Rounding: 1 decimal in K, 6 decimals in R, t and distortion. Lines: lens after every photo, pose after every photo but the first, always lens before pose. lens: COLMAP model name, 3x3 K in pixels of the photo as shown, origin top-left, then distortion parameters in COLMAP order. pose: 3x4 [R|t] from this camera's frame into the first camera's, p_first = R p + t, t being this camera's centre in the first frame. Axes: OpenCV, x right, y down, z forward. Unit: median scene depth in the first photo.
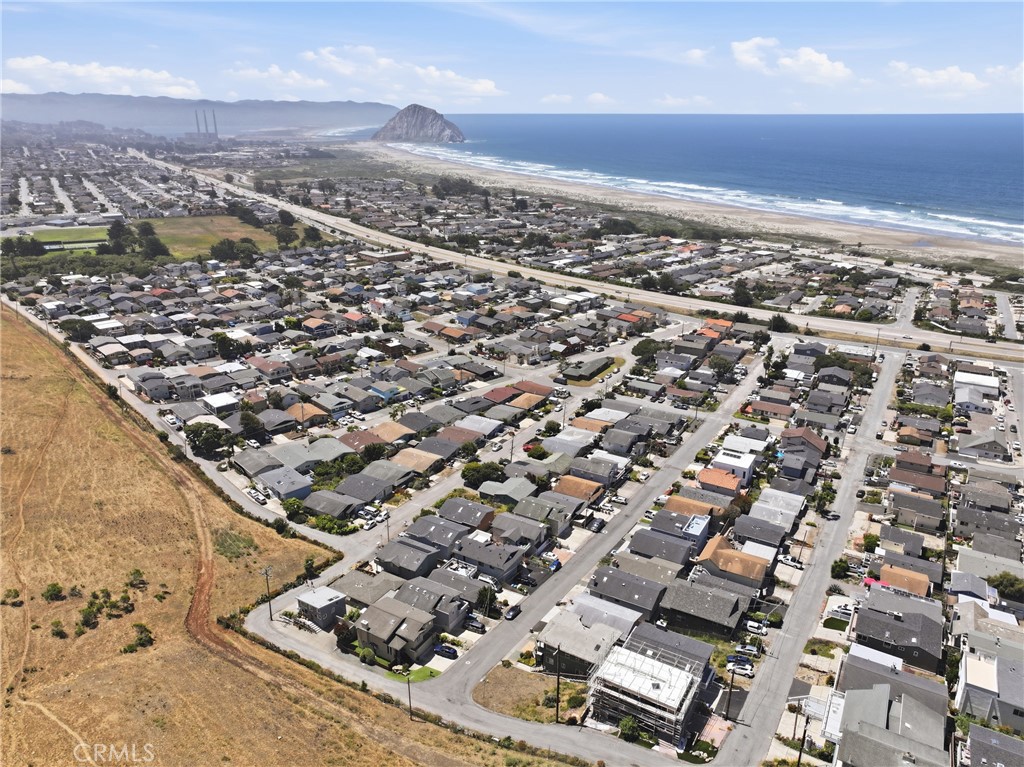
lens RADIAL K [[719.0, 0, 517.1], [0, 719.0, 380.6], [0, 0, 1]] dist [0.001799, 0.013284]
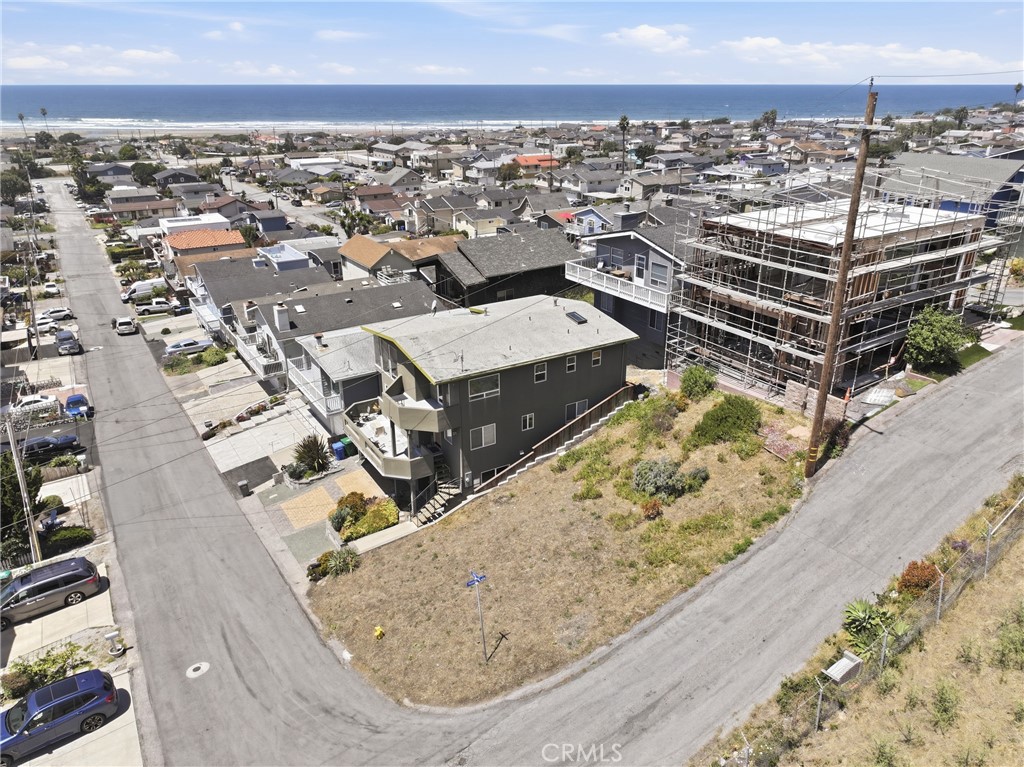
lens RADIAL K [[719.0, 0, 517.1], [0, 719.0, 380.6], [0, 0, 1]] dist [0.001799, 0.013284]
pose [[0.453040, -0.342281, 0.823164, -0.104645], [0.308228, 0.926551, 0.215633, 0.183223], [-0.836511, 0.156032, 0.525266, 0.492191]]
